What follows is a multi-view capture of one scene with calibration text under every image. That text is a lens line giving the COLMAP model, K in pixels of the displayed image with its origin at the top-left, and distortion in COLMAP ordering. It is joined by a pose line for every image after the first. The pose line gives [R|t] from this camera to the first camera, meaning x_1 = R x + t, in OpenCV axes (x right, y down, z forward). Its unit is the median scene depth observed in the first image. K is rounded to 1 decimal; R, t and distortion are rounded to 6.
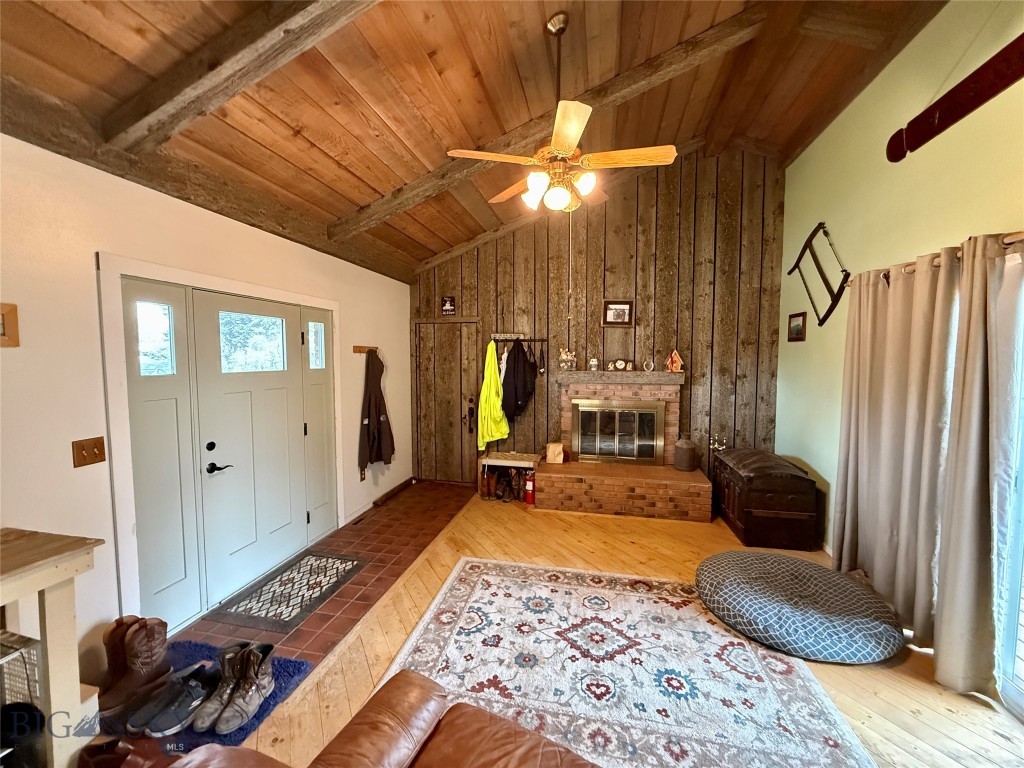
lens RADIAL K [[409.6, 0, 509.2], [0, 409.6, 382.6], [0, 0, 1]] dist [0.002930, -0.000749]
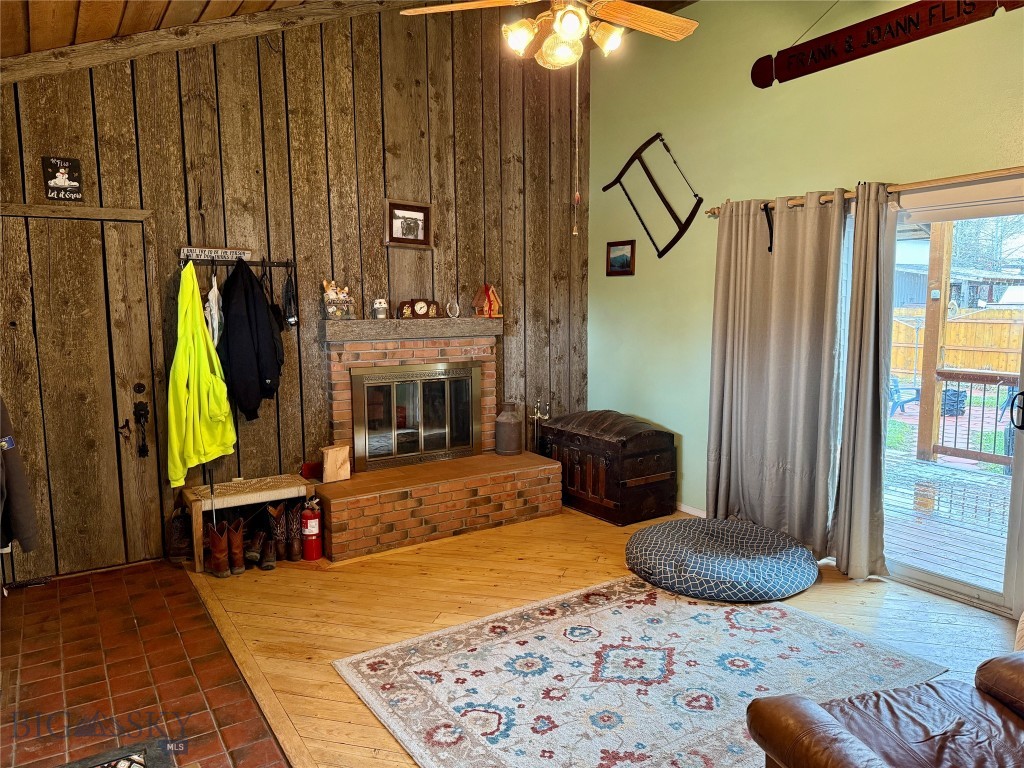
lens RADIAL K [[717.8, 0, 512.1], [0, 717.8, 388.6], [0, 0, 1]] dist [0.076734, -0.102876]
pose [[0.701421, -0.093135, 0.706636, -0.673309], [0.052216, 0.995476, 0.079373, -0.000107], [-0.710831, -0.018776, 0.703112, 0.181428]]
